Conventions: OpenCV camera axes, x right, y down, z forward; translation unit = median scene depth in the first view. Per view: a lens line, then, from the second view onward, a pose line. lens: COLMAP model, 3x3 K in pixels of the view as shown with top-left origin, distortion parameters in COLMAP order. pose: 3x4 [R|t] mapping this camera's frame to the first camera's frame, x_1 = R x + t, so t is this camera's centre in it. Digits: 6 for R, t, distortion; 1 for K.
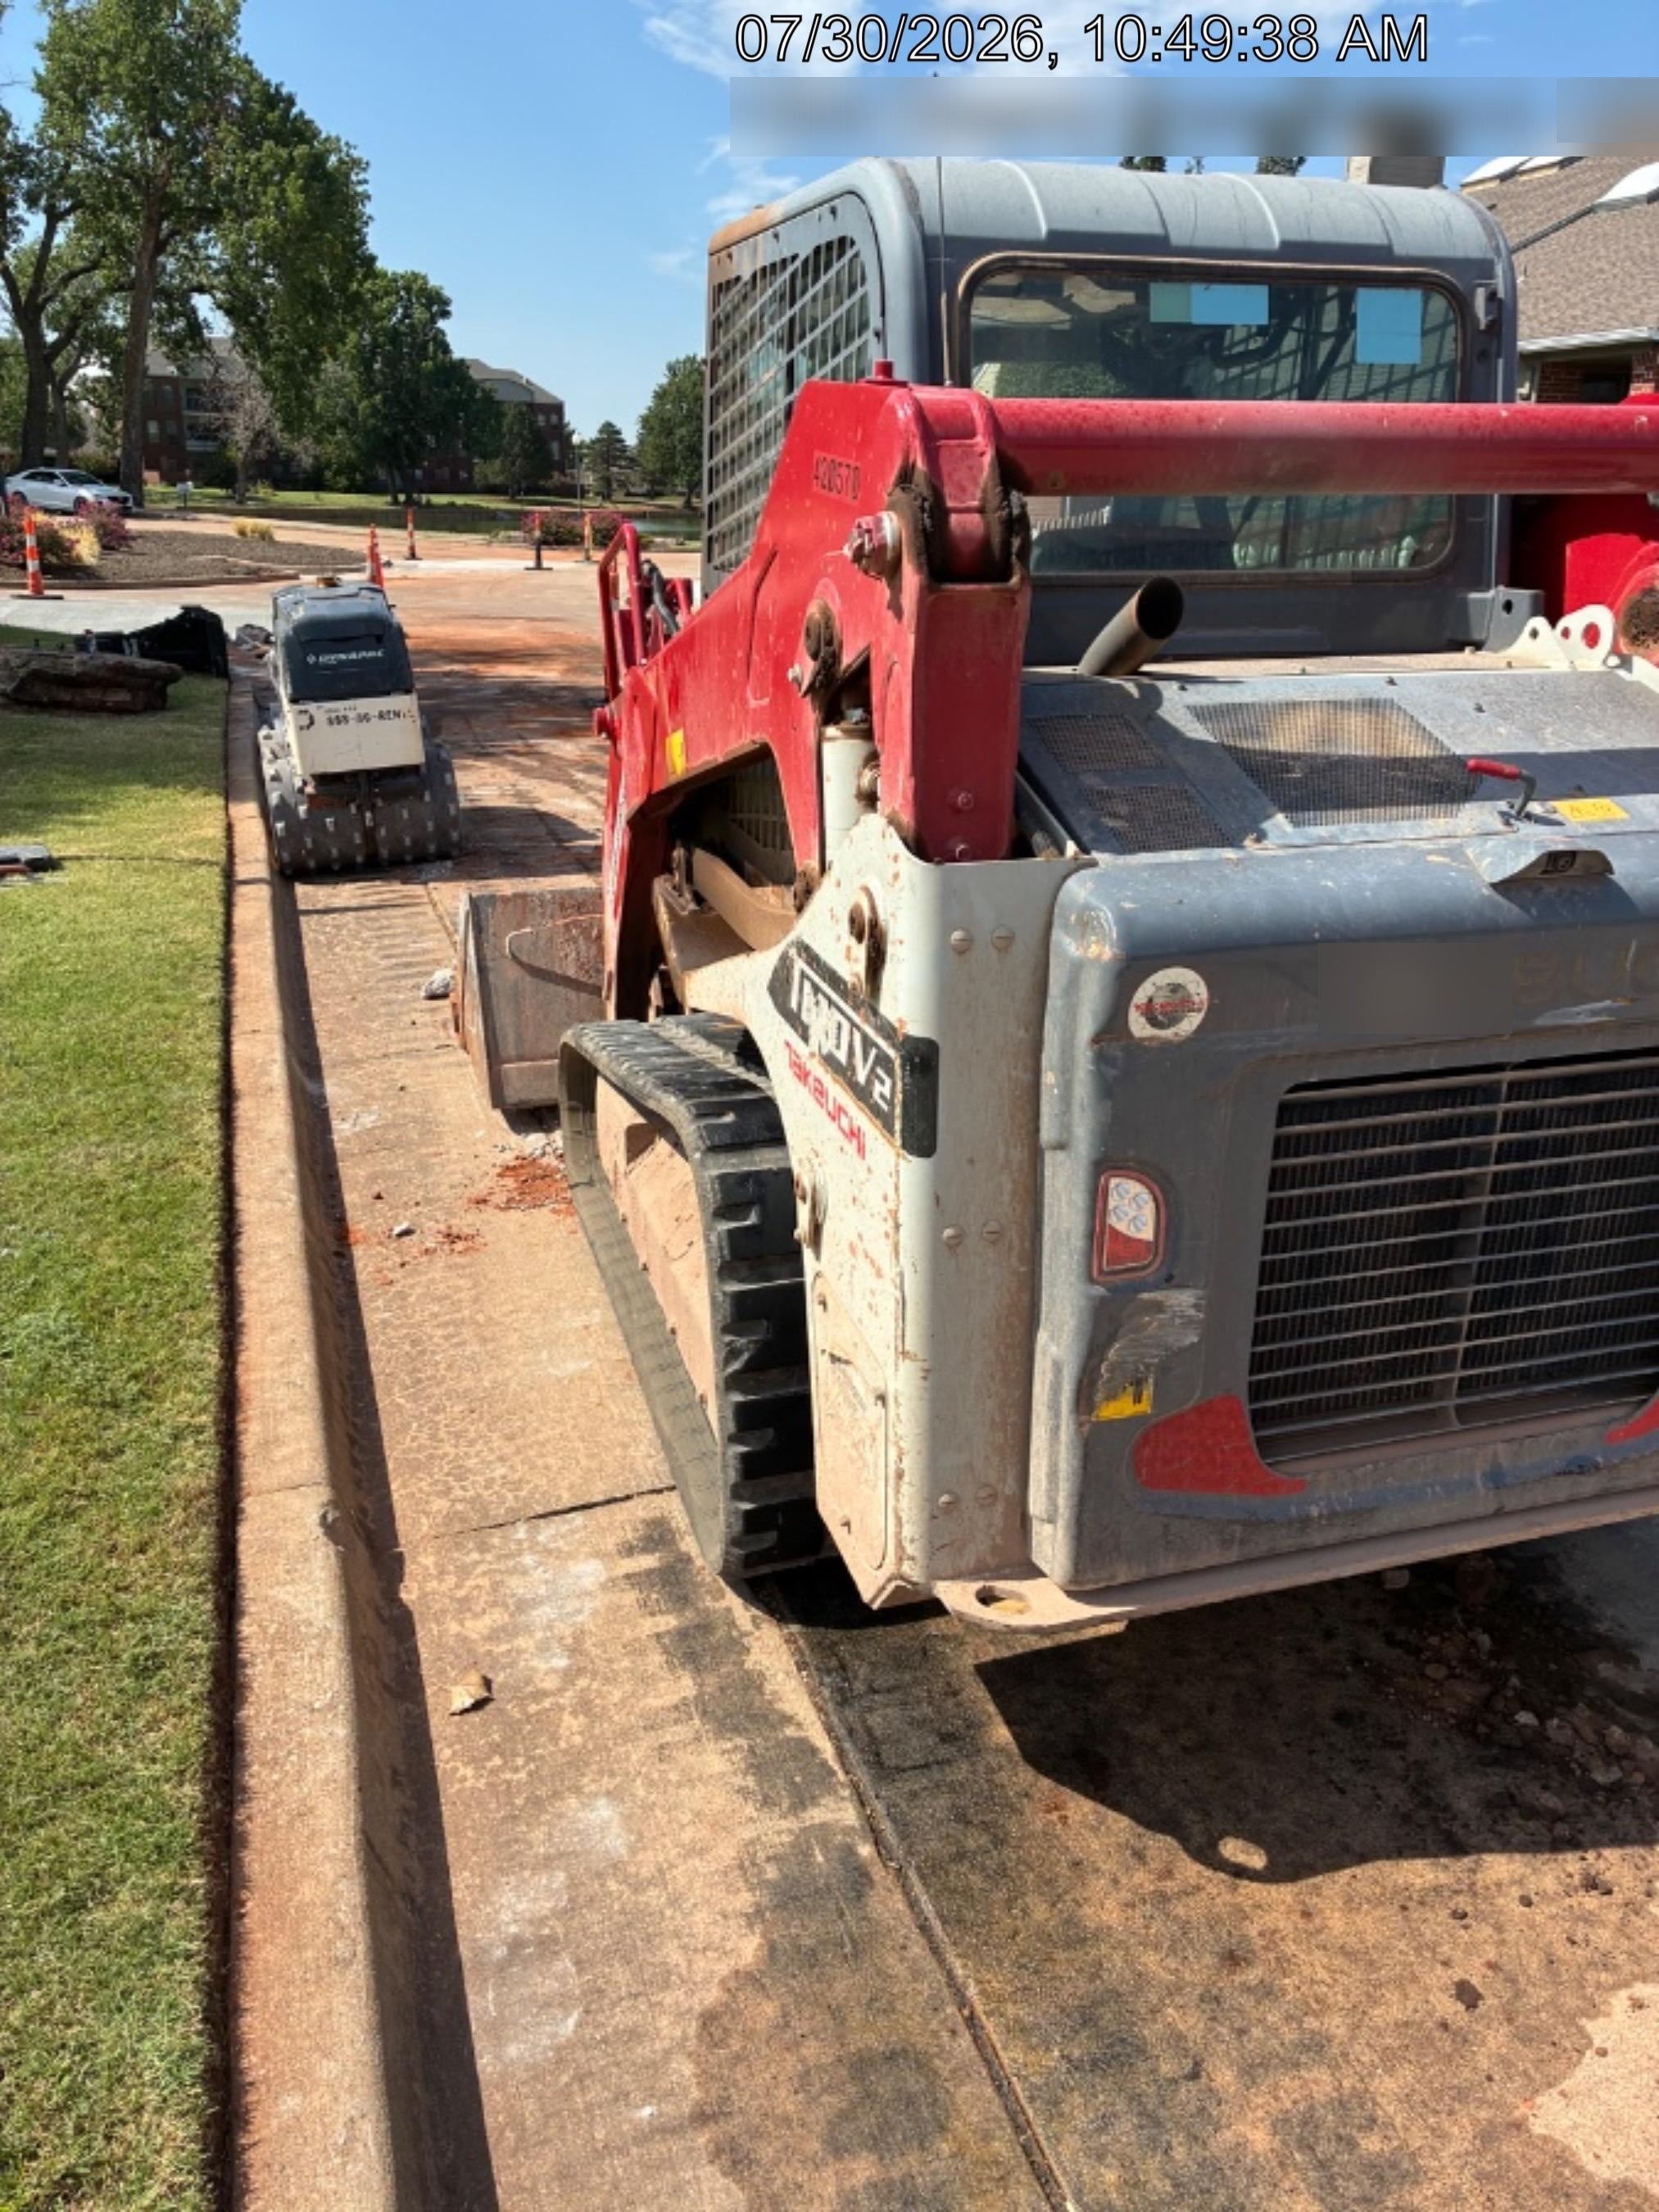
lens RADIAL K [[1794.6, 0, 829.5], [0, 1794.6, 1106.0], [0, 0, 1]] dist [0.006723, 0.000776]
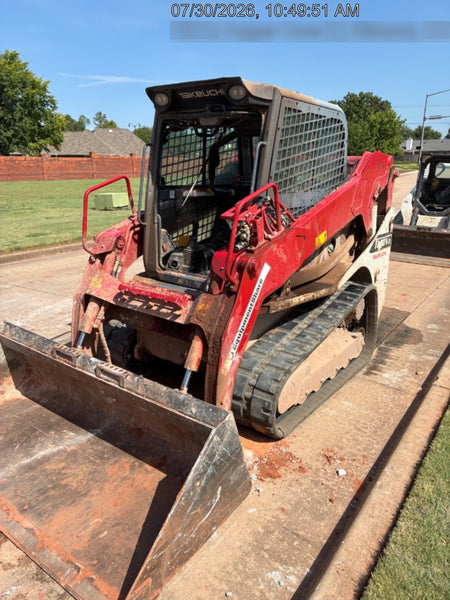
lens RADIAL K [[519.1, 0, 225.0], [0, 519.1, 300.0], [0, 0, 1]] dist [0.009286, 0.002564]
pose [[-0.650582, -0.210361, 0.729720, -0.818891], [0.233990, 0.858601, 0.456129, -0.657352], [-0.722490, 0.467496, -0.509368, 1.878969]]
